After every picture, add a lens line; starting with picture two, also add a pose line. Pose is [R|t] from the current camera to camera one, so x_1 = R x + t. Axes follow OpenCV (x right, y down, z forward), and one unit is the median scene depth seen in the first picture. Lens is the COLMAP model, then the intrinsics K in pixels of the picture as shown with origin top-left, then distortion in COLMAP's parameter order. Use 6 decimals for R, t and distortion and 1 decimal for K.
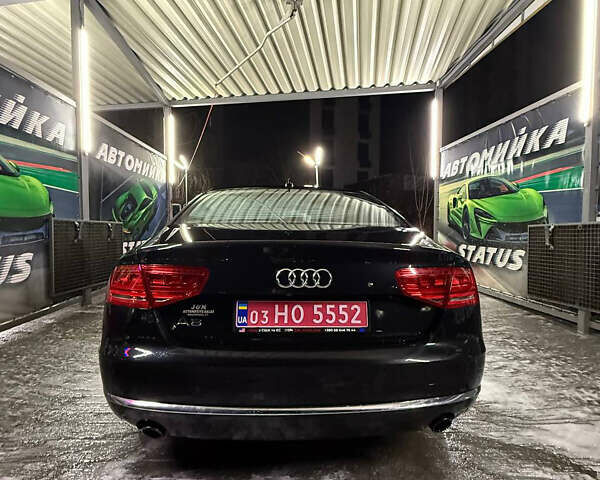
lens RADIAL K [[357.7, 0, 300.0], [0, 357.7, 240.0], [0, 0, 1]] dist [0.001801, 0.002392]
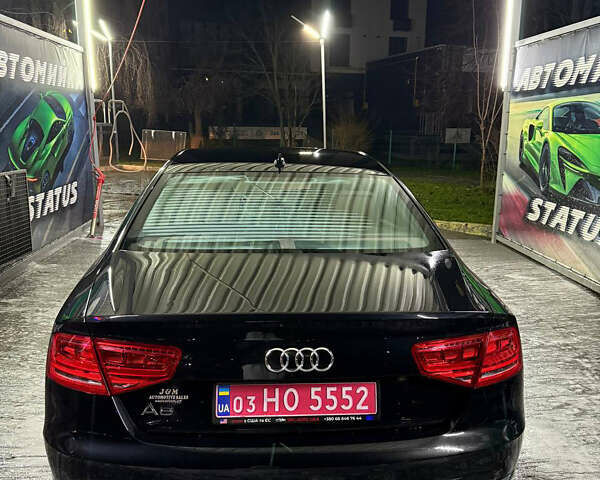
lens RADIAL K [[562.5, 0, 302.2], [0, 562.5, 239.6], [0, 0, 1]] dist [0.024730, -0.010172]
pose [[0.999927, 0.000364, 0.012112, 0.001491], [-0.002400, 0.985701, 0.168490, -0.190631], [-0.011877, -0.168506, 0.985629, -0.106710]]
